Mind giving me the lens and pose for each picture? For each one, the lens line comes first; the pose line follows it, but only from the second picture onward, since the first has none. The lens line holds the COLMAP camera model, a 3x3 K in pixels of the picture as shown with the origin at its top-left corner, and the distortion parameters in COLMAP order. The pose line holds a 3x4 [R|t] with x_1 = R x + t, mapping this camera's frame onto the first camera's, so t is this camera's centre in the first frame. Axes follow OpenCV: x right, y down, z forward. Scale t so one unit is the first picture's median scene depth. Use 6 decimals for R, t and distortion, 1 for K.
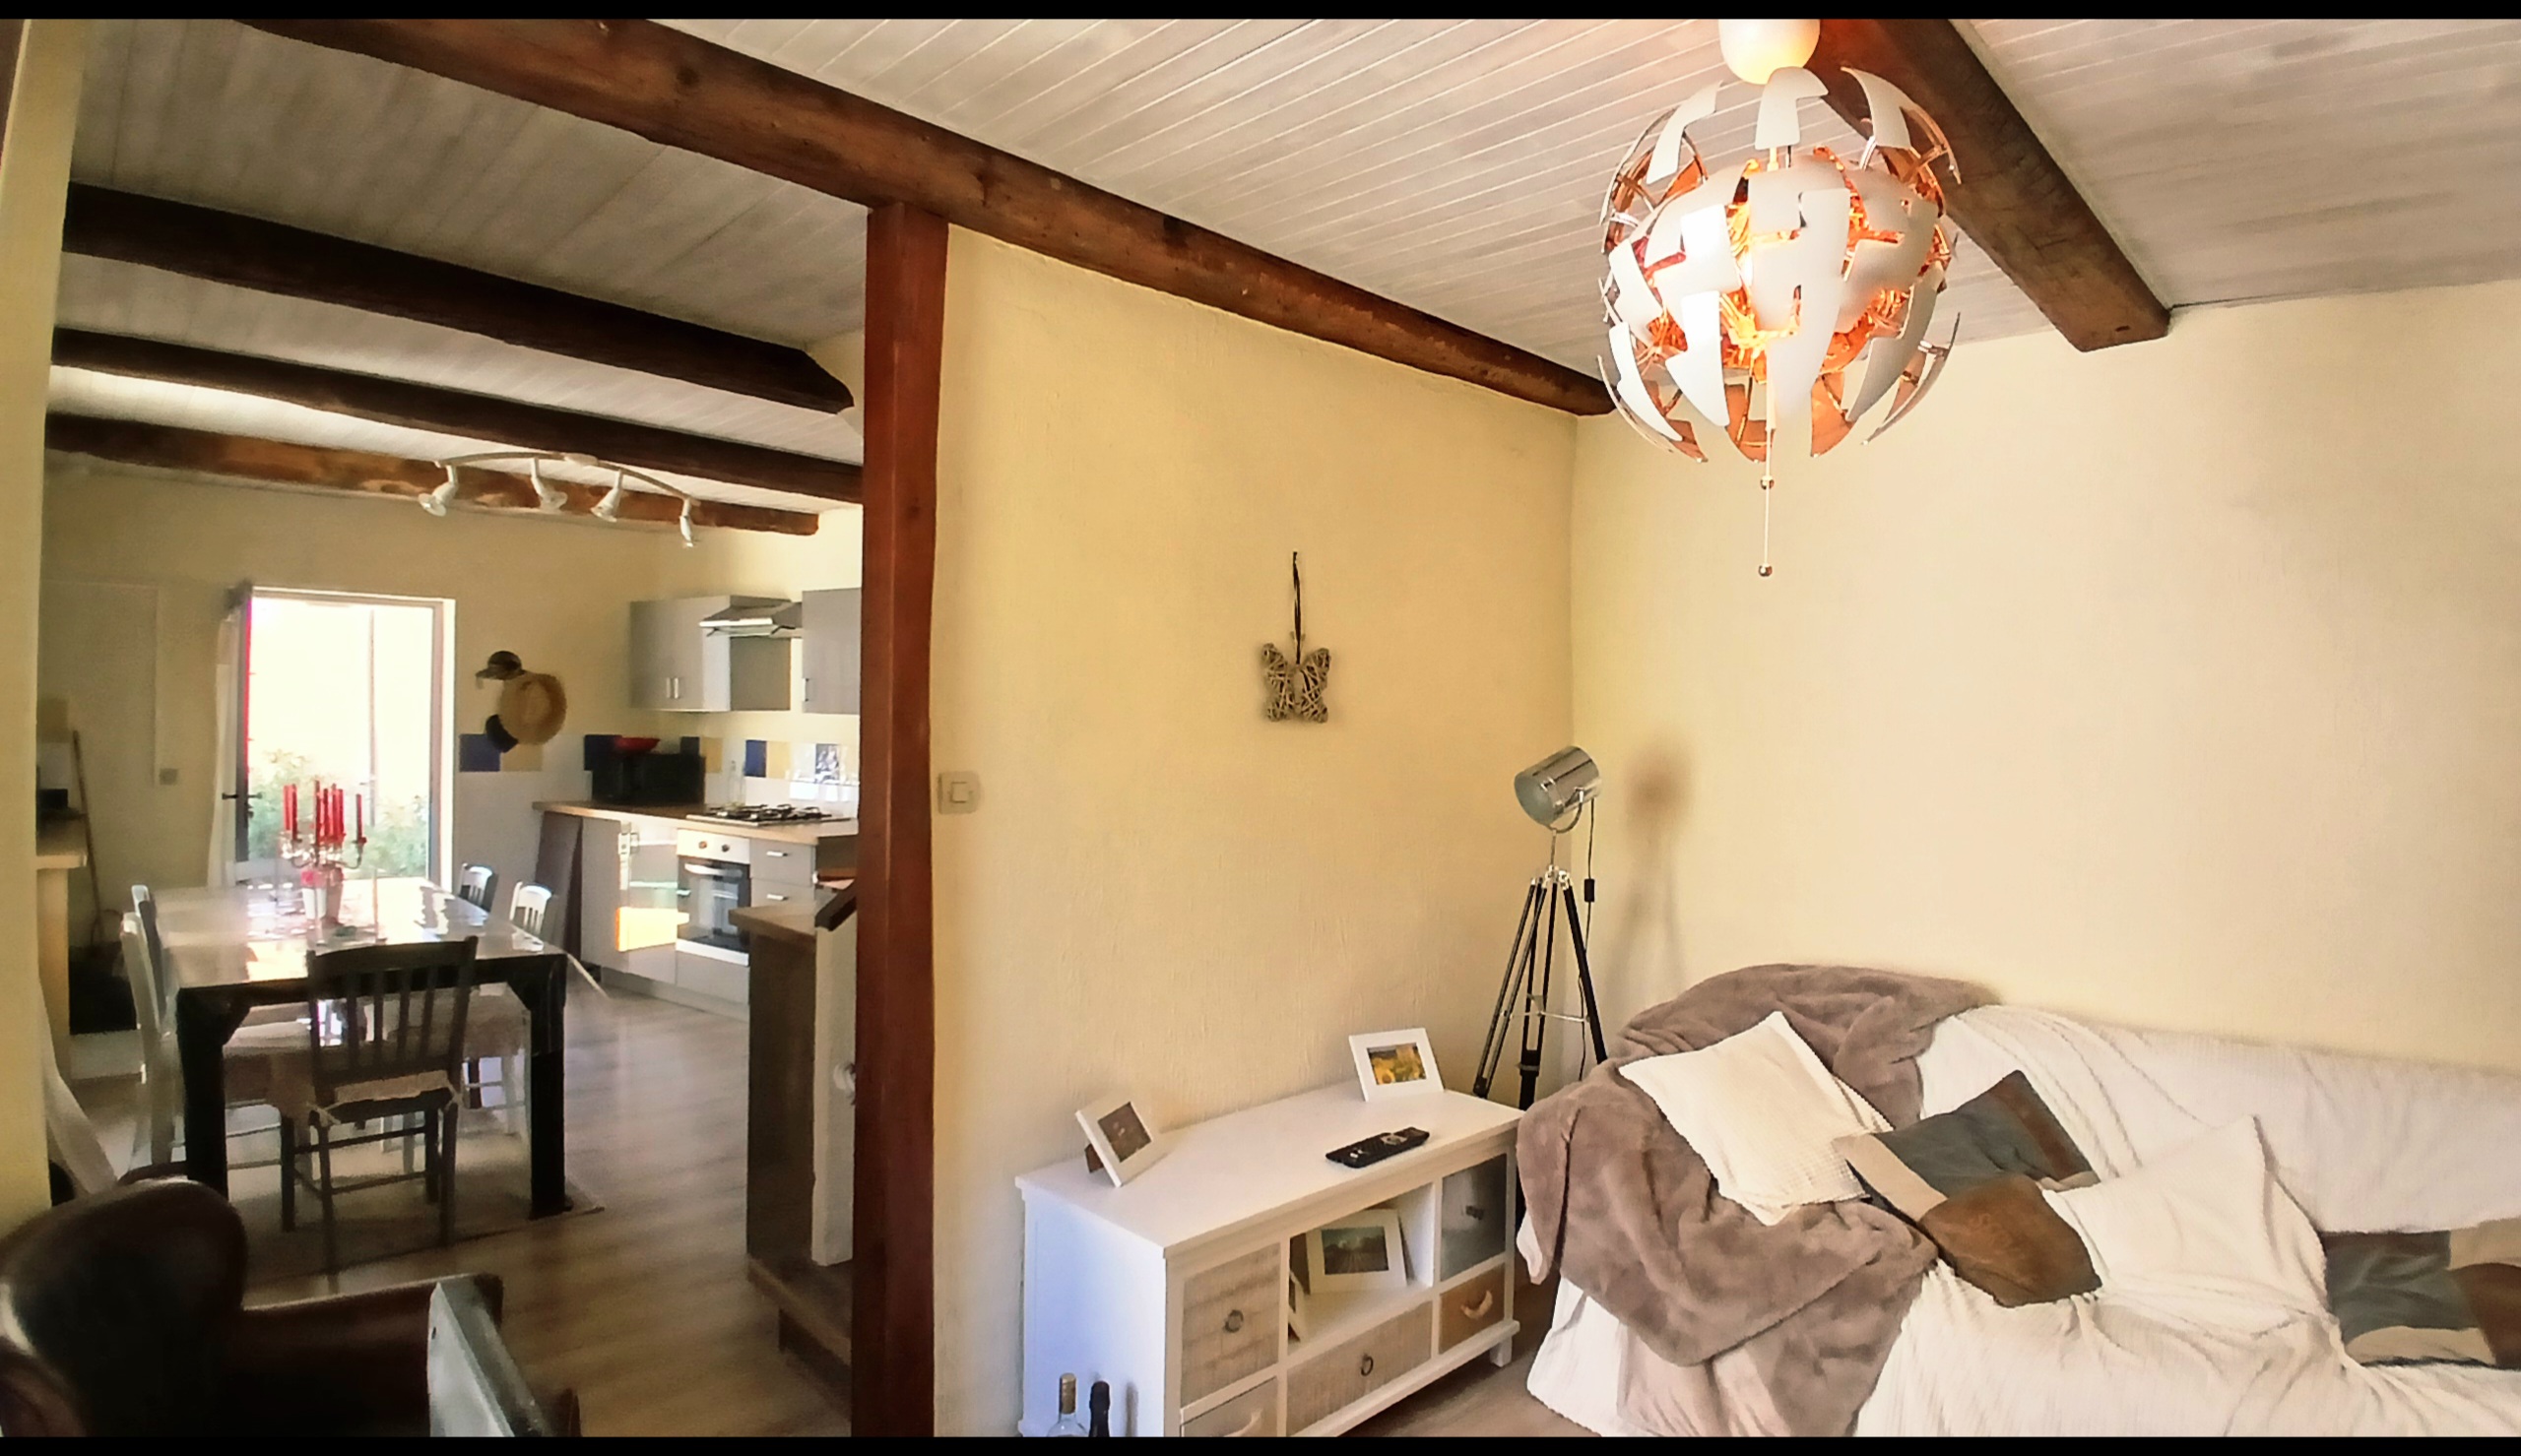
lens RADIAL K [[1255.2, 0, 1260.5], [0, 1255.2, 728.0], [0, 0, 1]] dist [0.023286, -0.066289]
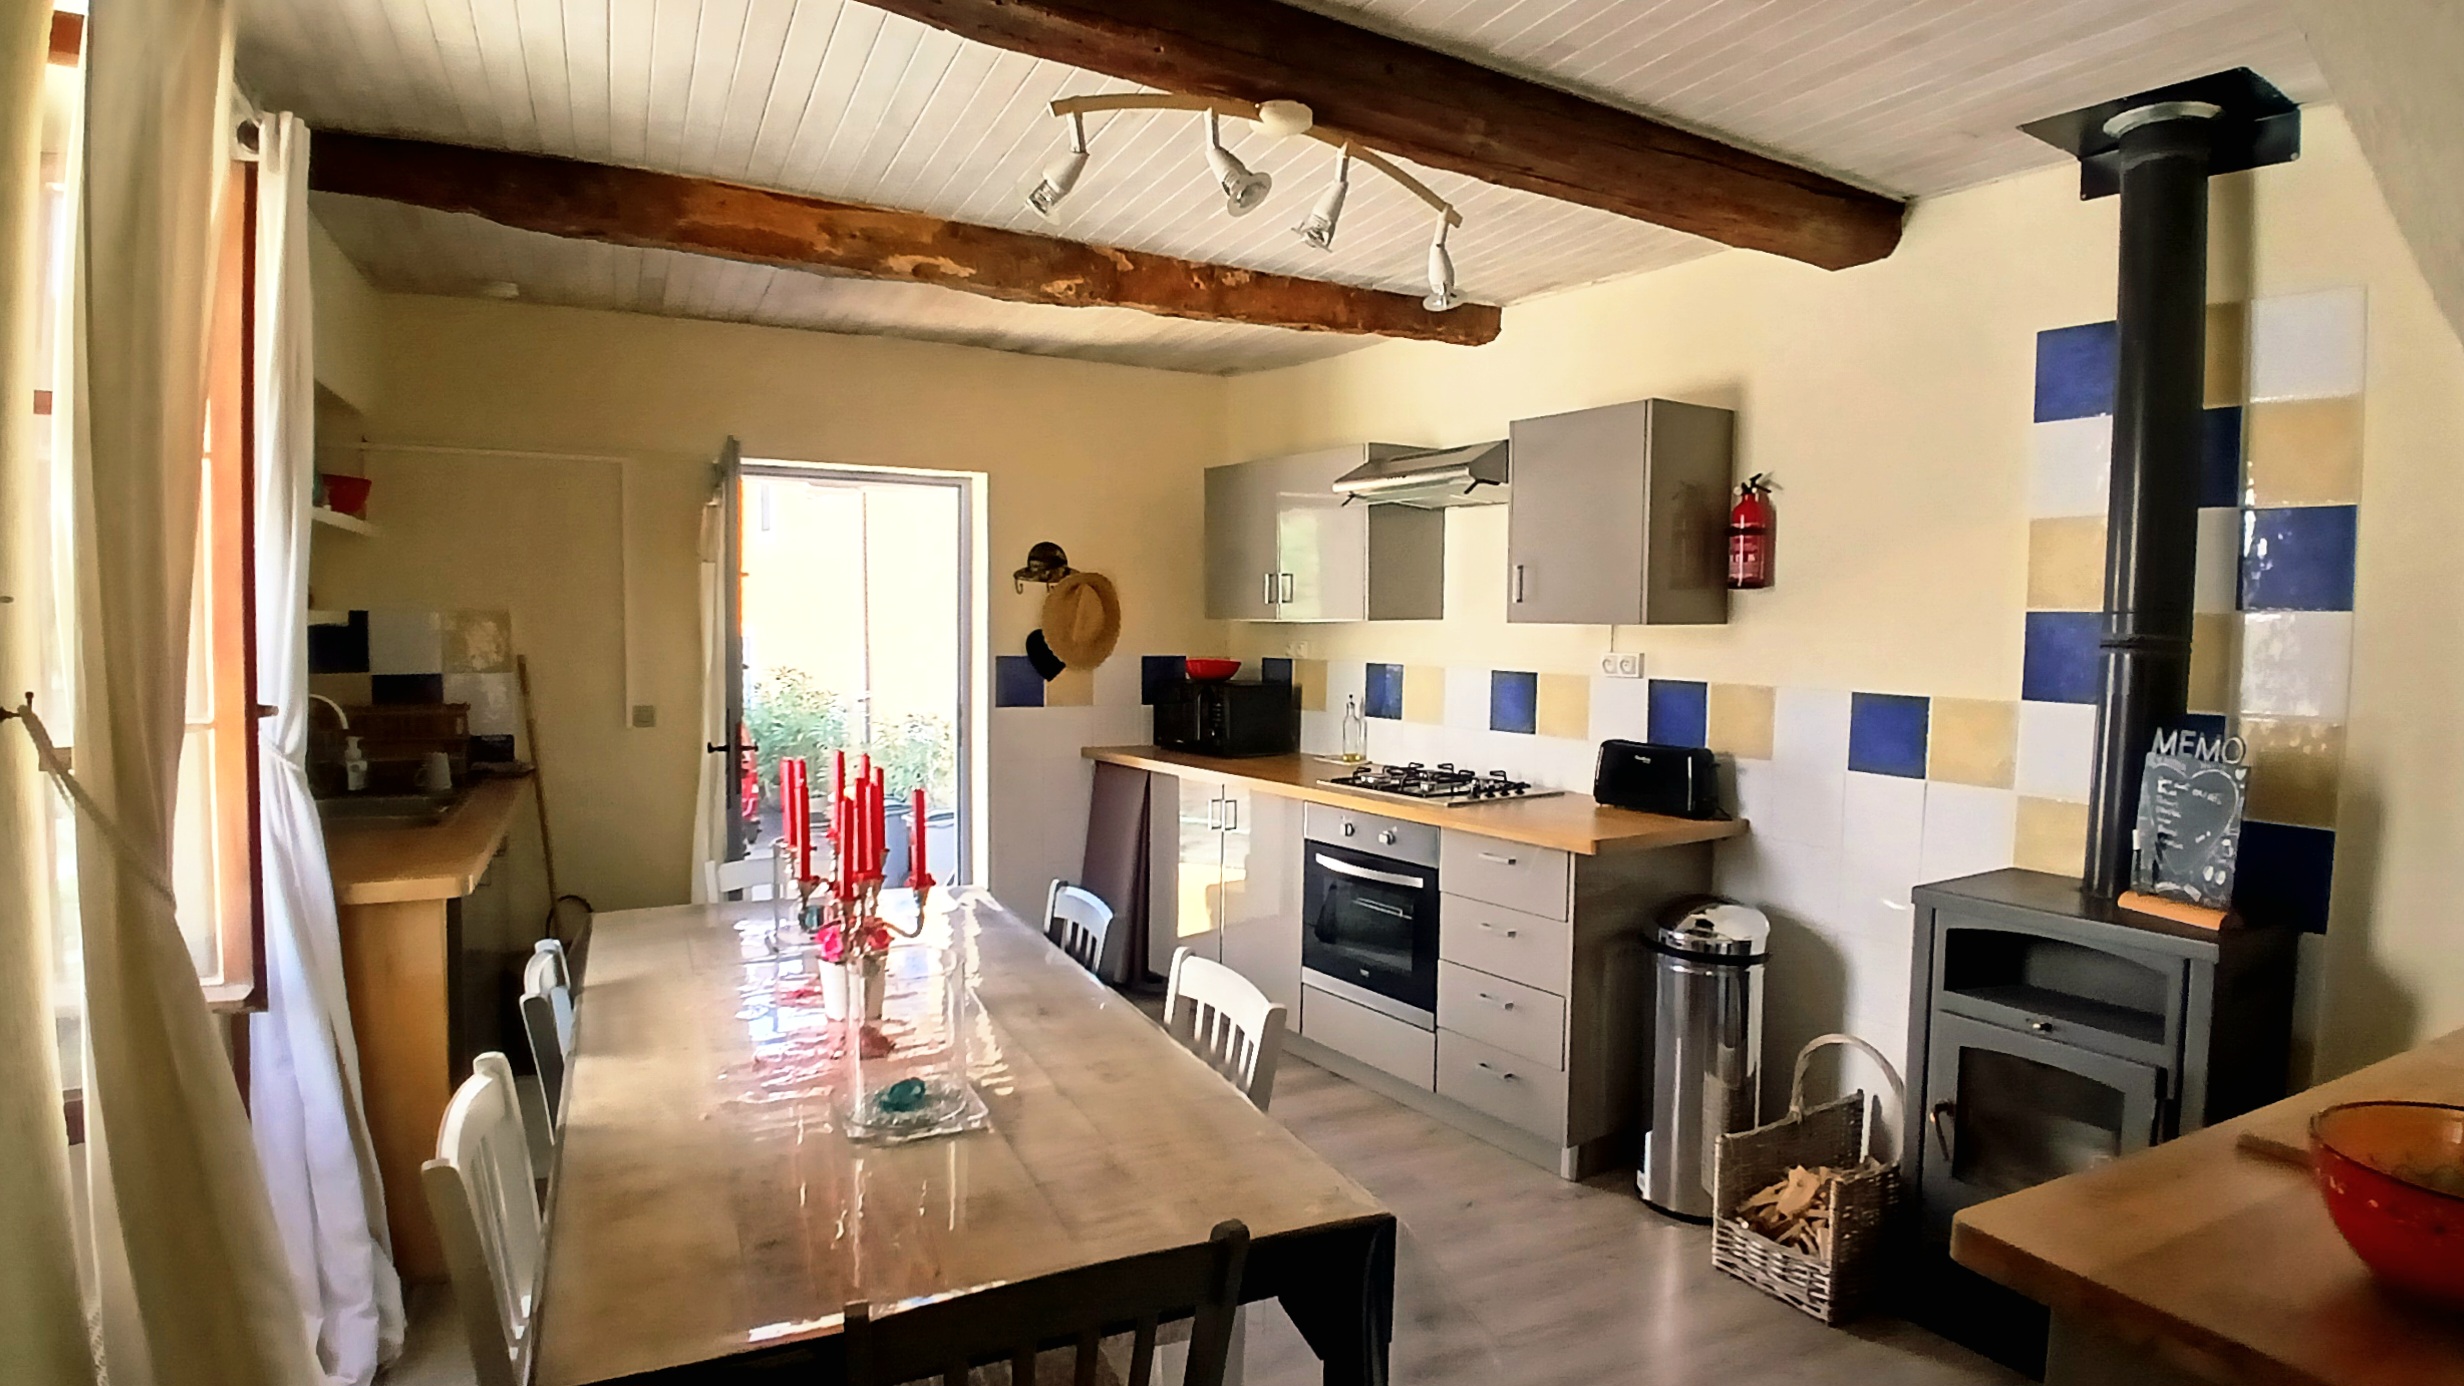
lens RADIAL K [[1232.3, 0, 1232.0], [0, 1232.3, 693.0], [0, 0, 1]] dist [0.000524, 0.000043]
pose [[0.949069, 0.008041, -0.314966, -0.276902], [0.006569, 0.998952, 0.045299, -0.005512], [0.315000, -0.045061, 0.948021, 0.353337]]
